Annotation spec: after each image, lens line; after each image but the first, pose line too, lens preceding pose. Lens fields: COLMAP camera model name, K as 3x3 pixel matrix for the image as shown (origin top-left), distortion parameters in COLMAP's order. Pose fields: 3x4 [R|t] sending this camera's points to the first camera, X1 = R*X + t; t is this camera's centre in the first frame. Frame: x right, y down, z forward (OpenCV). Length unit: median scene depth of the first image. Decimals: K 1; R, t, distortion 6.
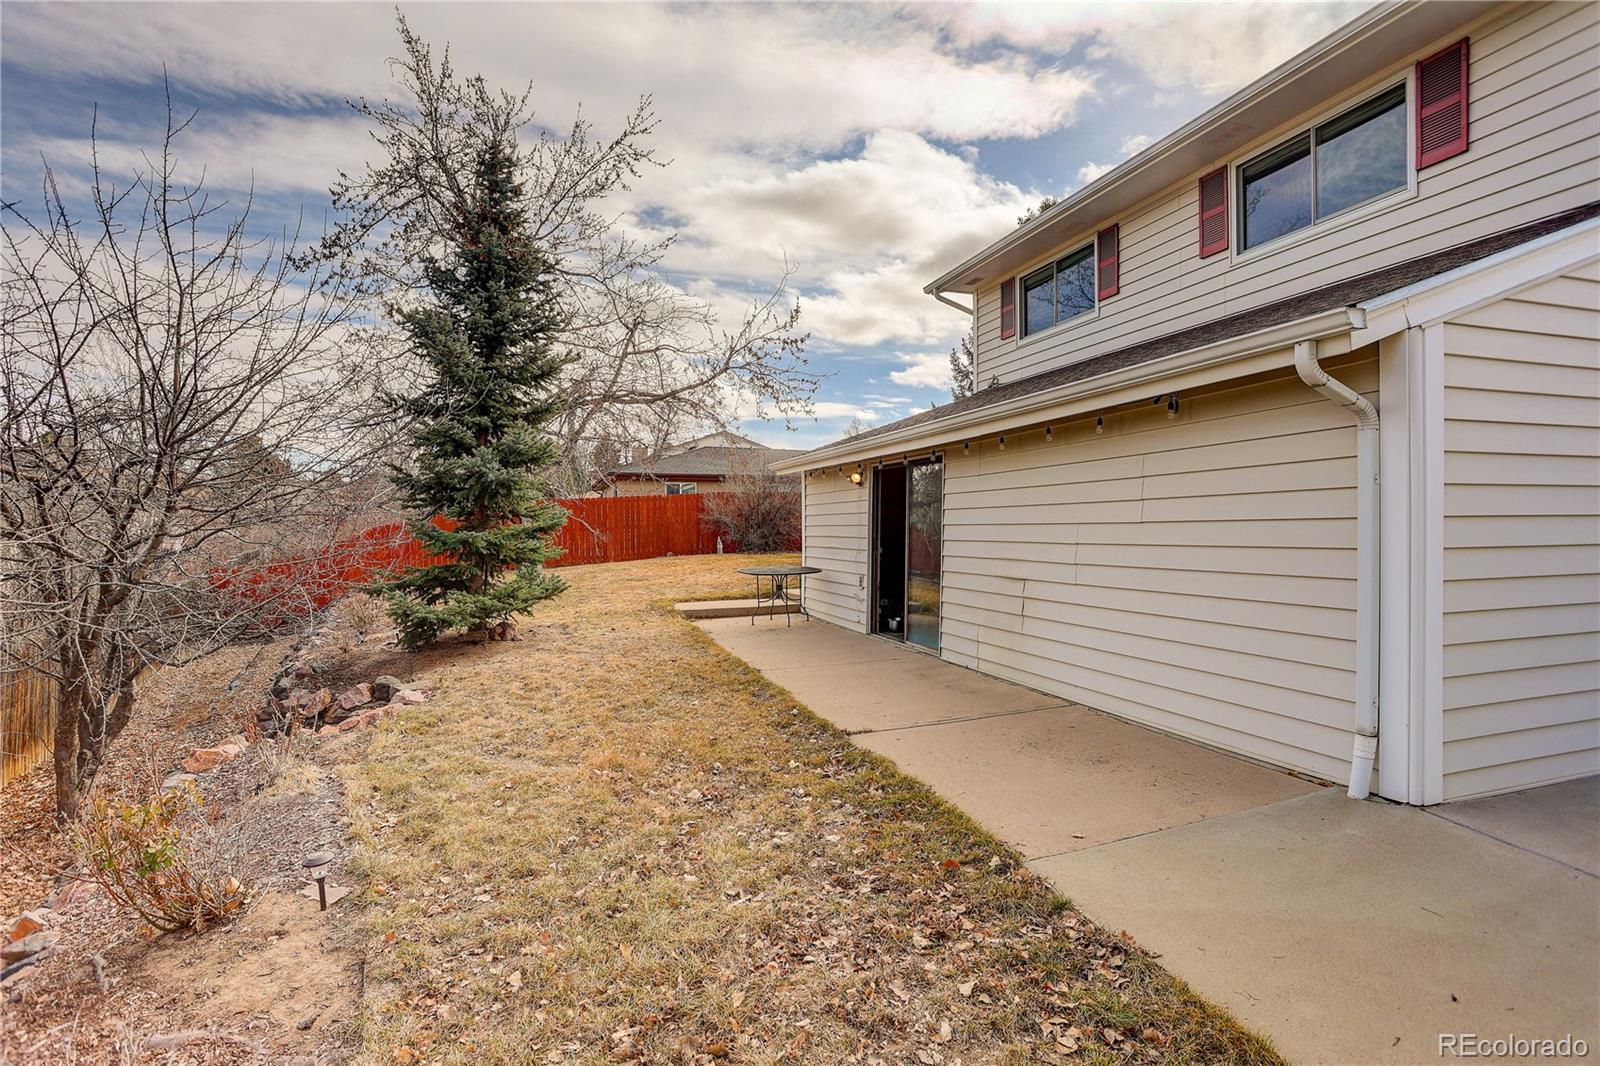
lens RADIAL K [[772.0, 0, 780.6], [0, 772.0, 535.3], [0, 0, 1]] dist [-0.072621, 0.030309]
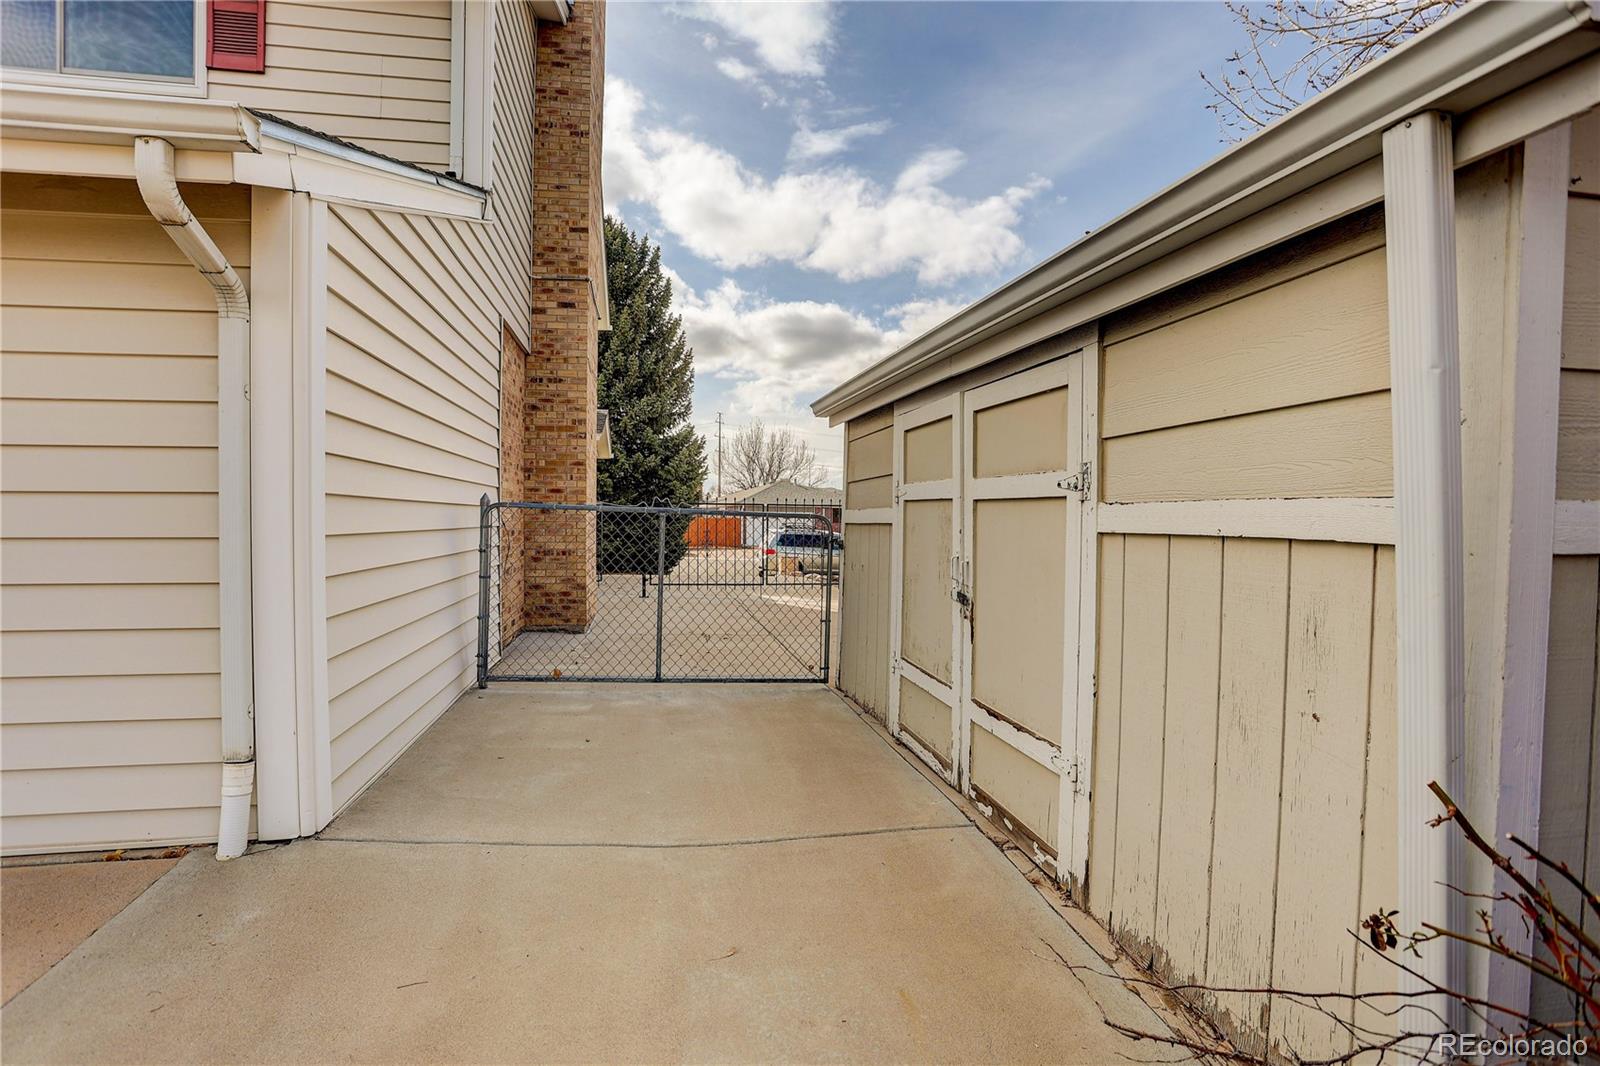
lens RADIAL K [[772.0, 0, 780.6], [0, 772.0, 535.3], [0, 0, 1]] dist [-0.072621, 0.030309]
pose [[0.121256, -0.011835, 0.992551, 0.164252], [0.000808, 0.999930, 0.011825, 0.051320], [-0.992621, -0.000632, 0.121257, 0.420389]]
